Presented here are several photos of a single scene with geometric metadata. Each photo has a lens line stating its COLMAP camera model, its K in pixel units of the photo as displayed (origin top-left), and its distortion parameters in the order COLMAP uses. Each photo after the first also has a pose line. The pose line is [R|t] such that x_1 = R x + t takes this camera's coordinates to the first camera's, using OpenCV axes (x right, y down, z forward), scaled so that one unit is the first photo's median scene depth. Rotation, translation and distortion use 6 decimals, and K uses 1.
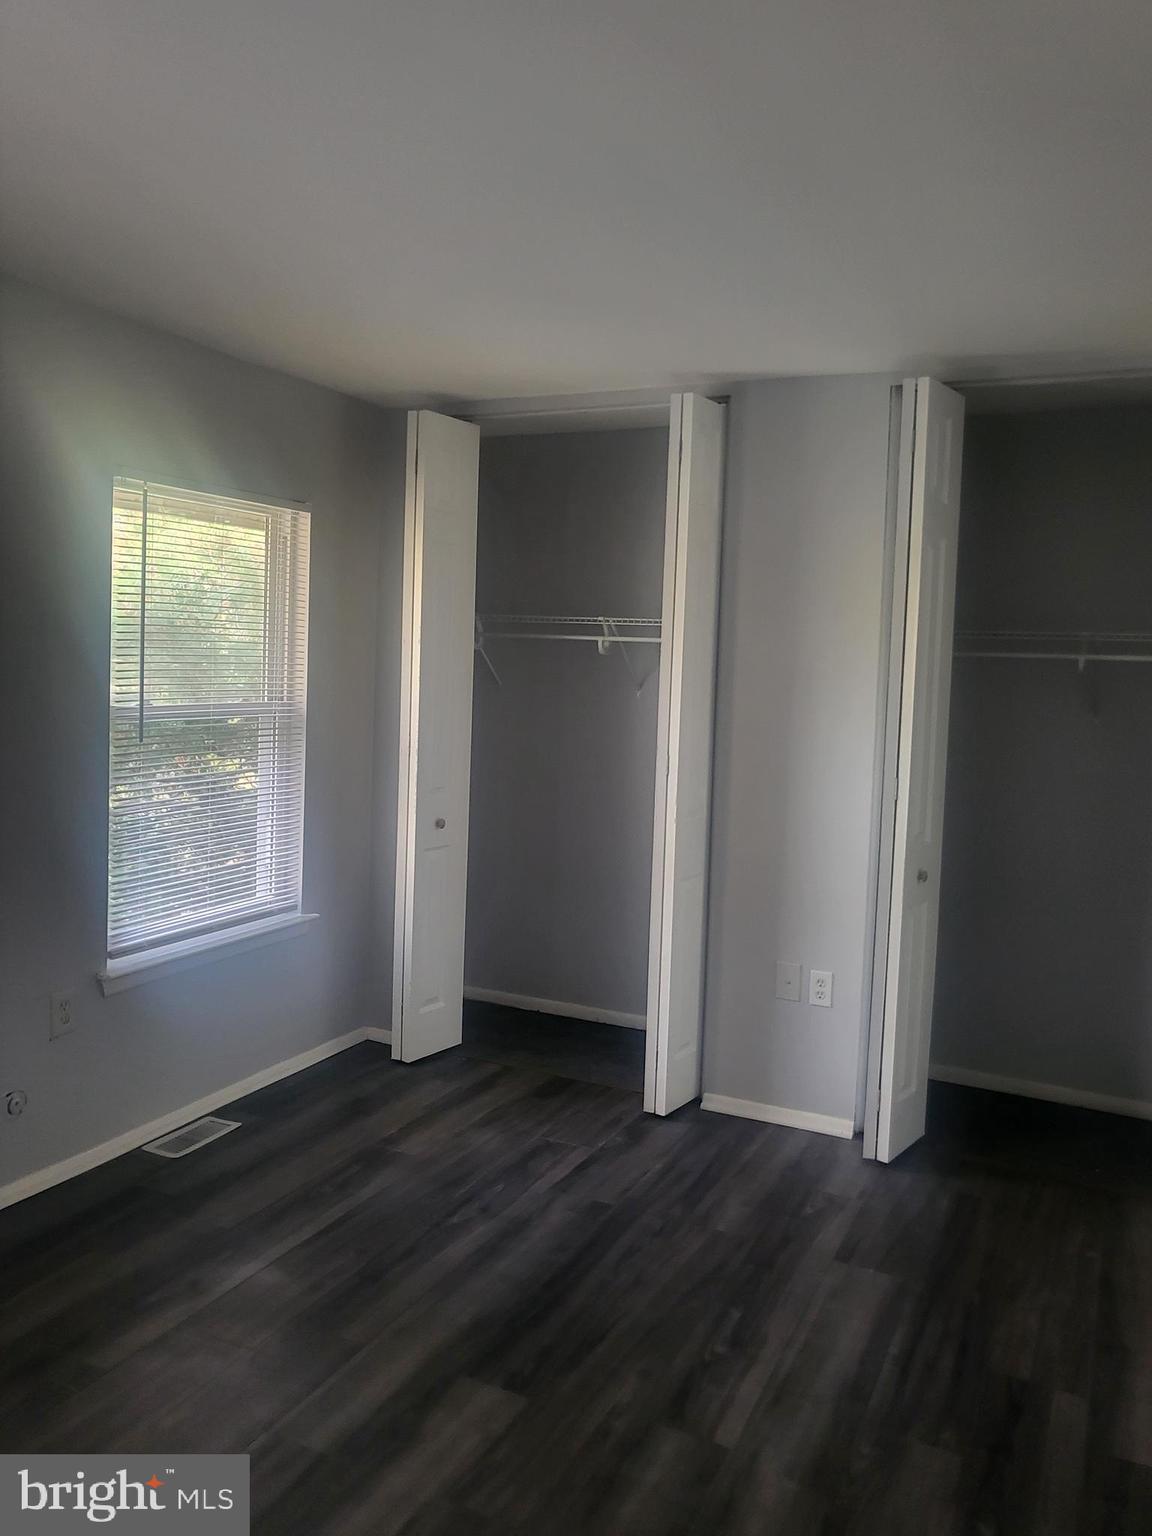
lens RADIAL K [[1226.4, 0, 576.0], [0, 1226.4, 768.0], [0, 0, 1]] dist [-0.043415, 0.121731]
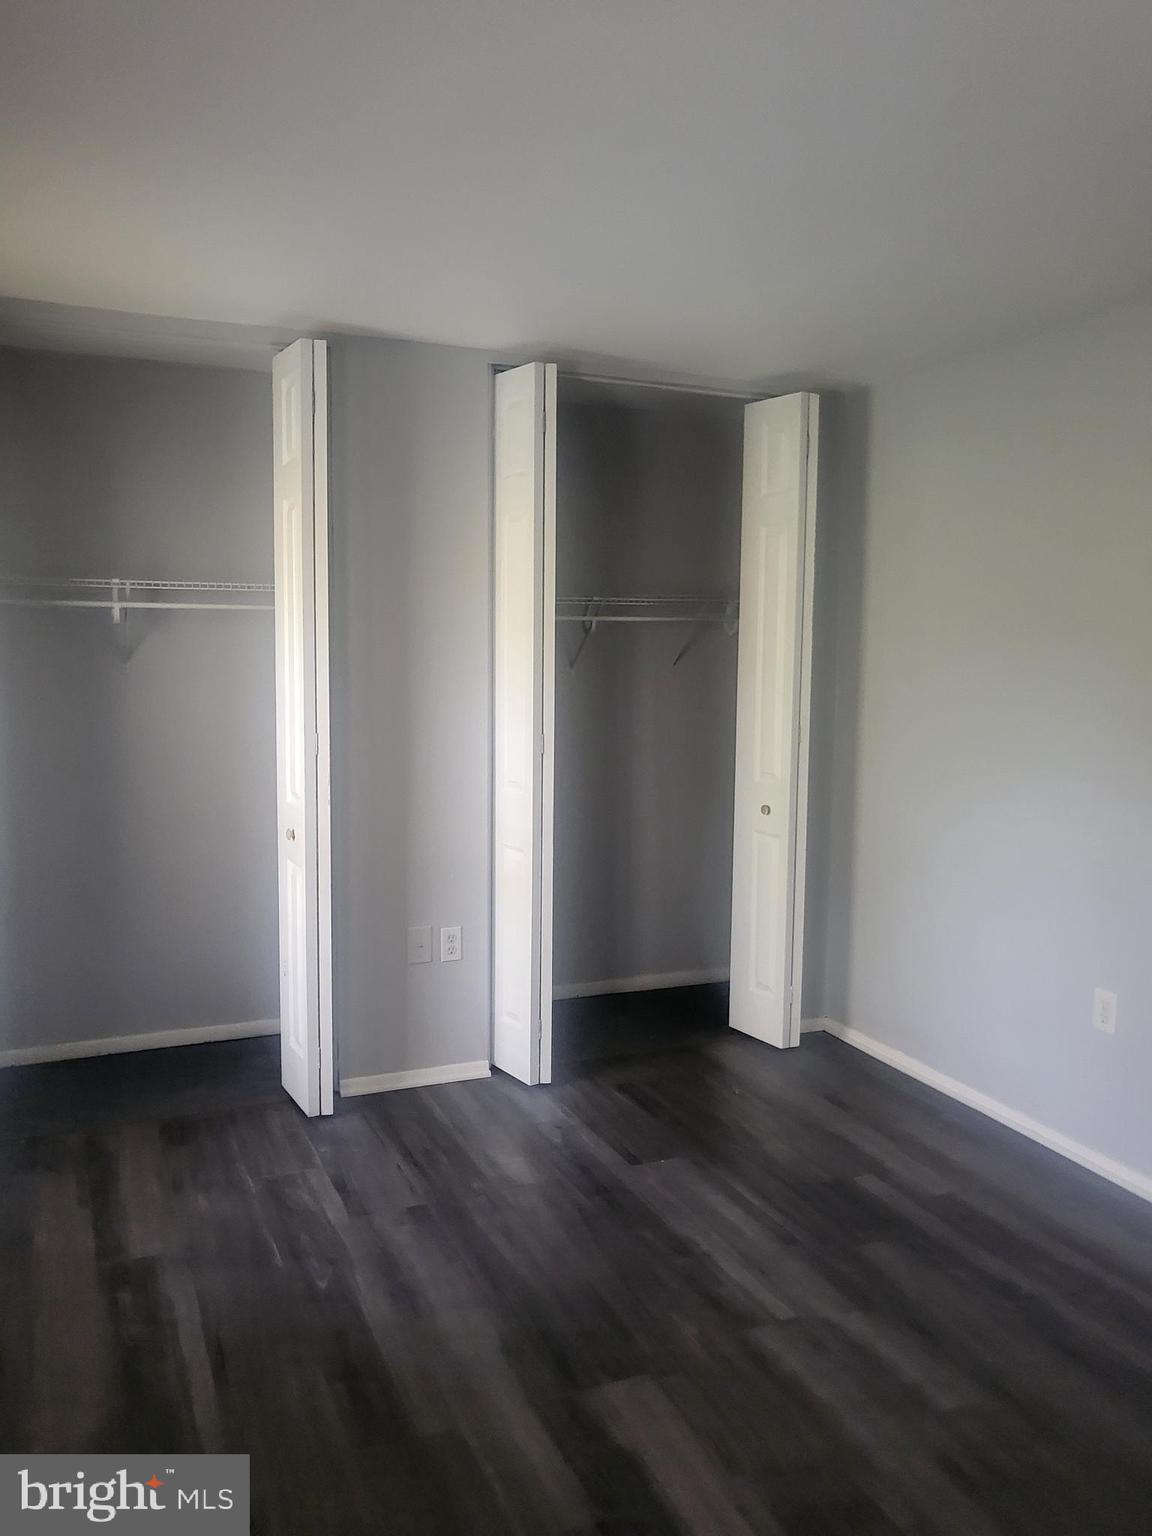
lens RADIAL K [[1226.4, 0, 576.0], [0, 1226.4, 768.0], [0, 0, 1]] dist [-0.043415, 0.121731]
pose [[0.638239, -0.109555, 0.762003, -0.525446], [0.077212, 0.993941, 0.078229, -0.042413], [-0.765956, 0.008907, 0.642831, 0.261455]]
